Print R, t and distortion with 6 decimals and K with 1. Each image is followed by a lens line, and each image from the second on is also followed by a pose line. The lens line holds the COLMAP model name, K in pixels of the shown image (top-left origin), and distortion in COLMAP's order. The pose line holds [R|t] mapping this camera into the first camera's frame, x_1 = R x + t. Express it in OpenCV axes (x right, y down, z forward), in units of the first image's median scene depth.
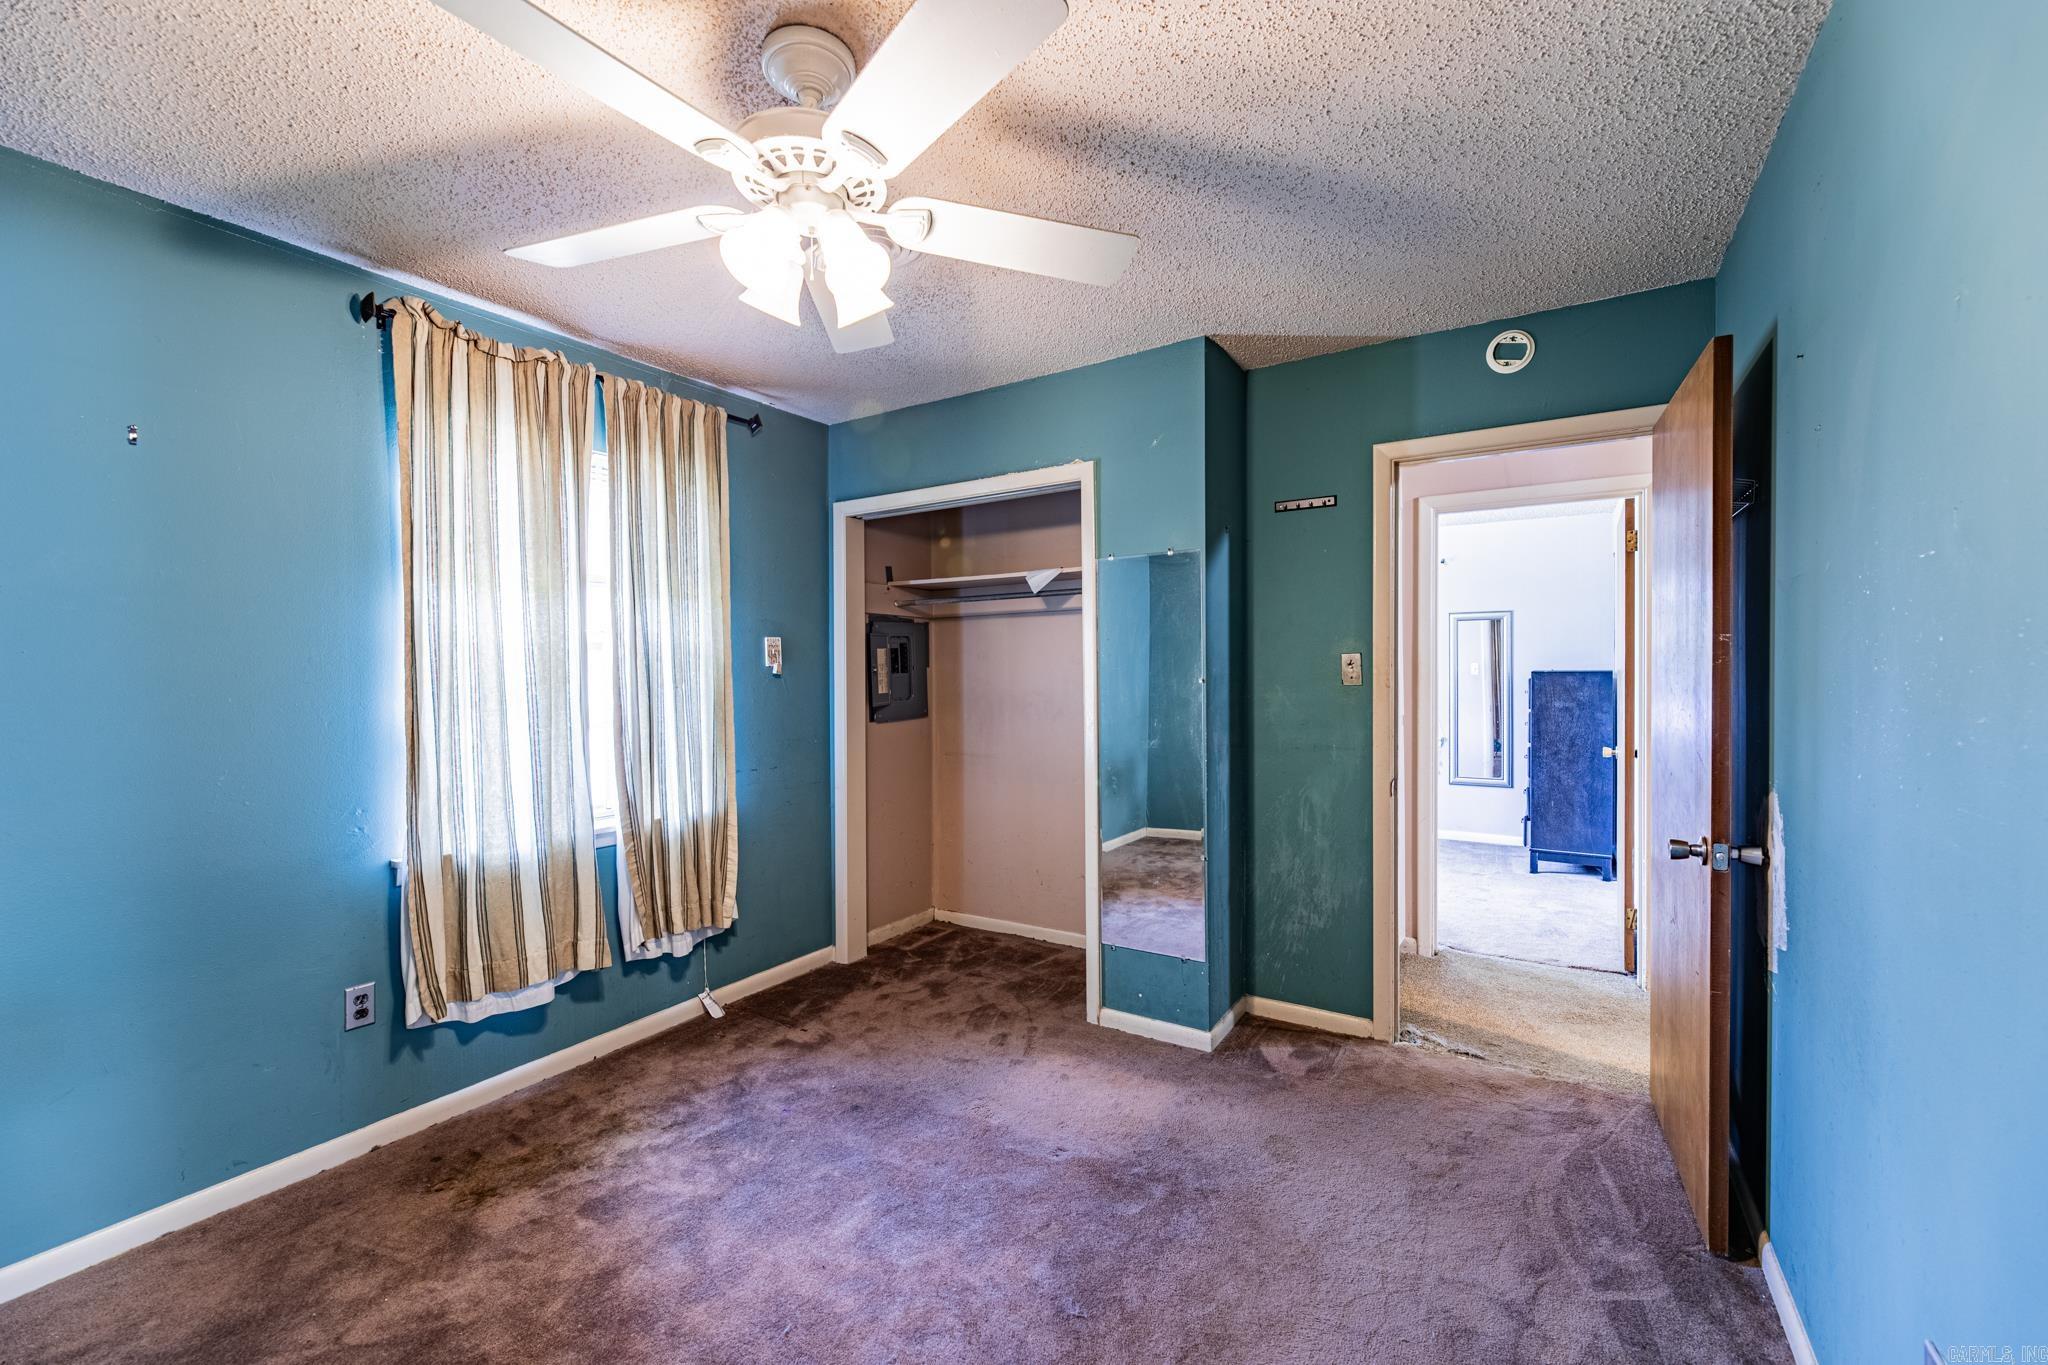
lens RADIAL K [[821.7, 0, 1030.4], [0, 821.7, 685.4], [0, 0, 1]] dist [0.000034, 0.000042]
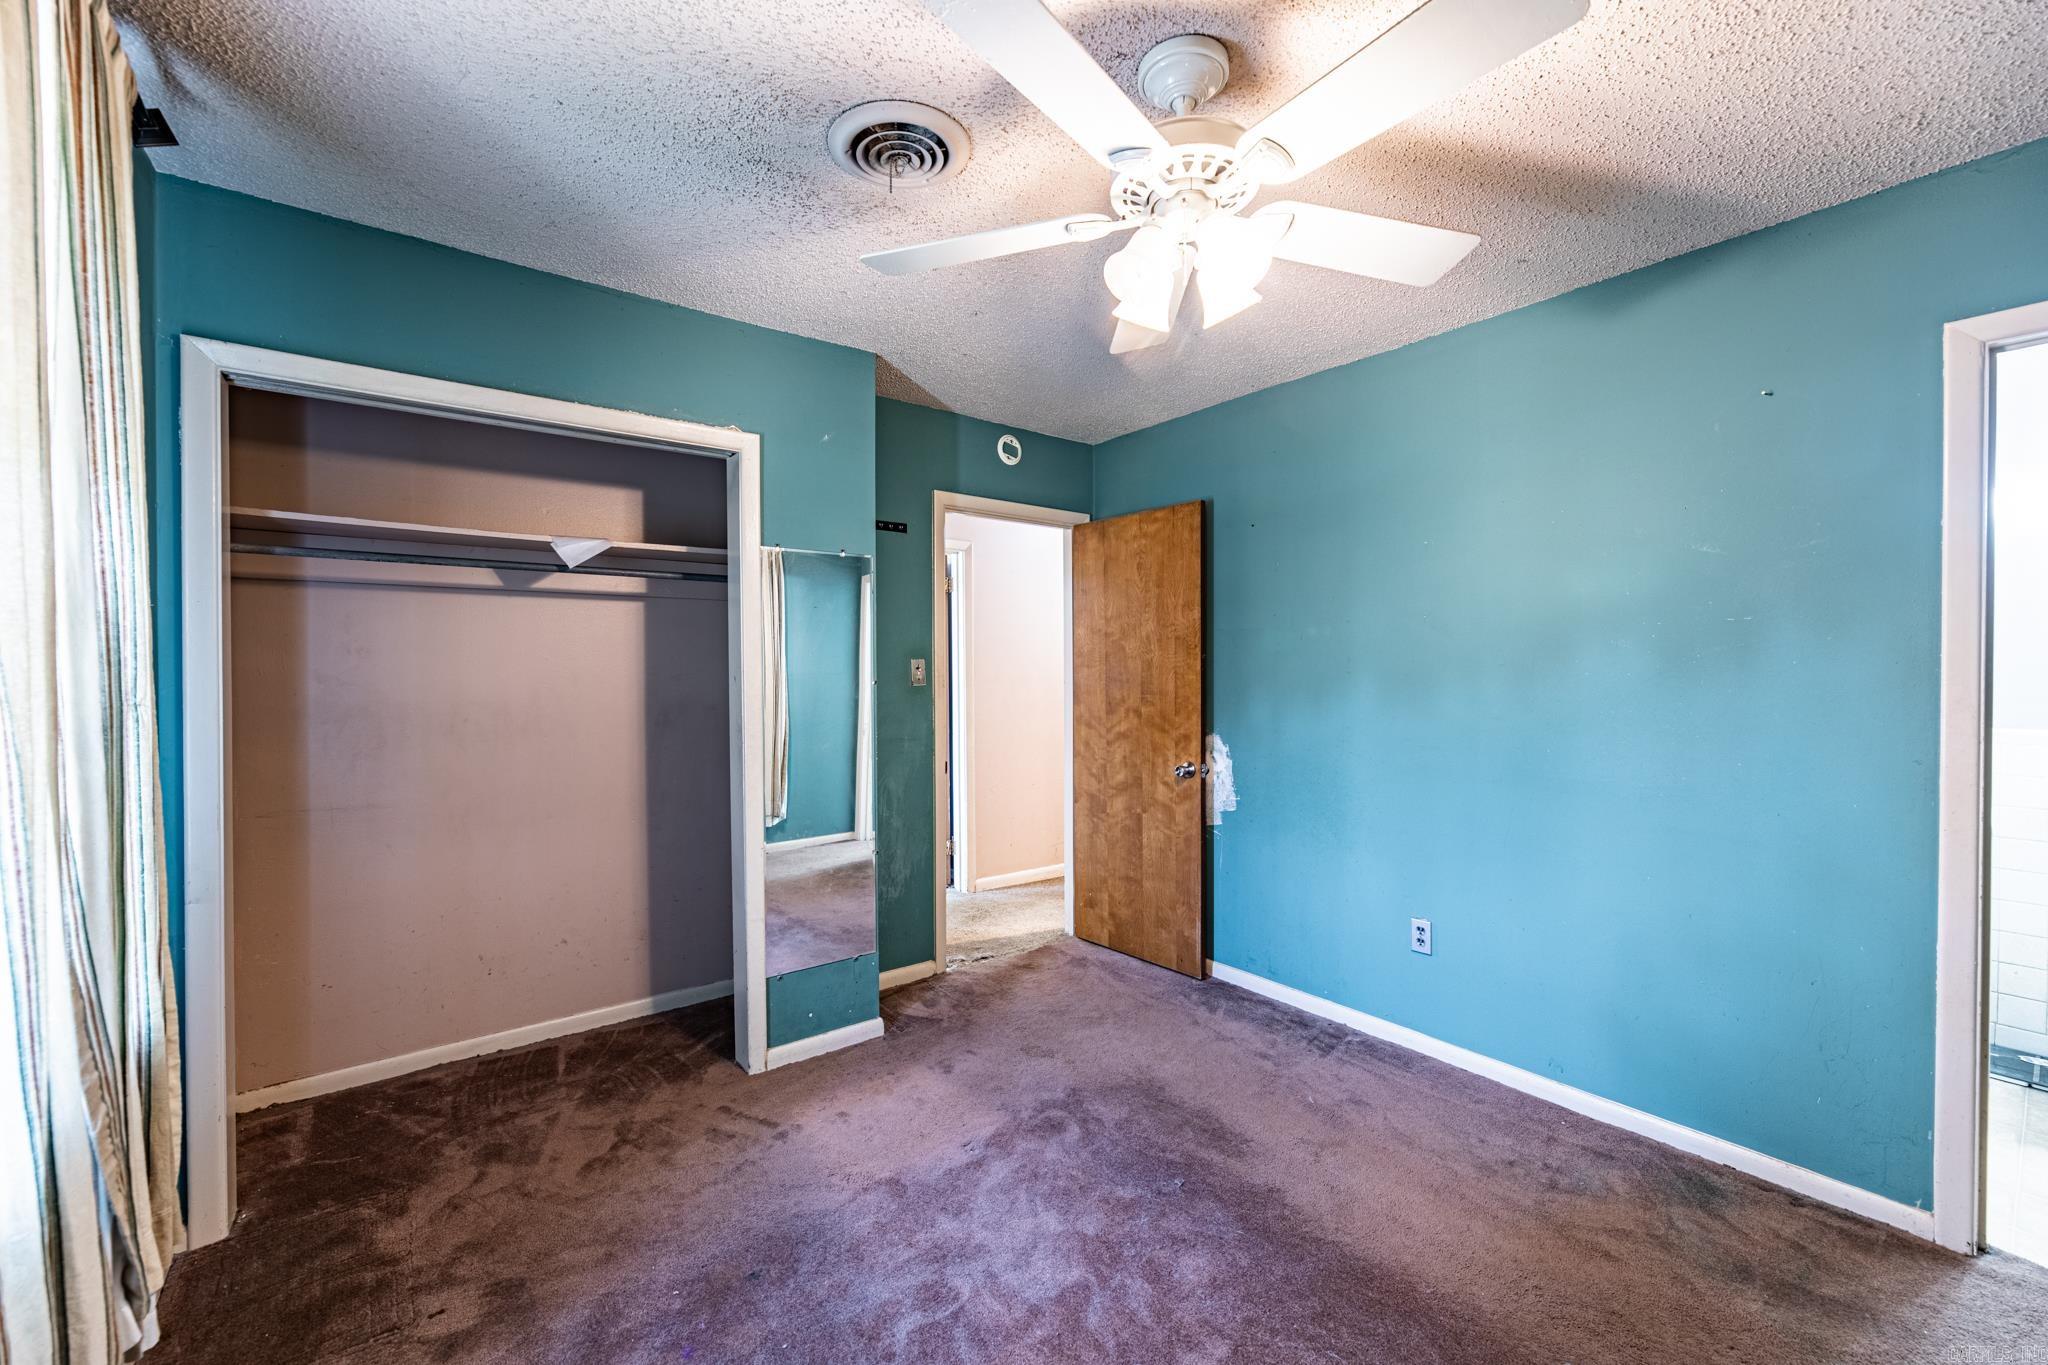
lens RADIAL K [[821.7, 0, 1030.4], [0, 821.7, 685.4], [0, 0, 1]] dist [0.000034, 0.000042]
pose [[0.344639, -0.007452, 0.938706, -0.662764], [0.015878, 0.999872, 0.002108, -0.000580], [-0.938601, 0.014178, 0.344713, 0.428748]]
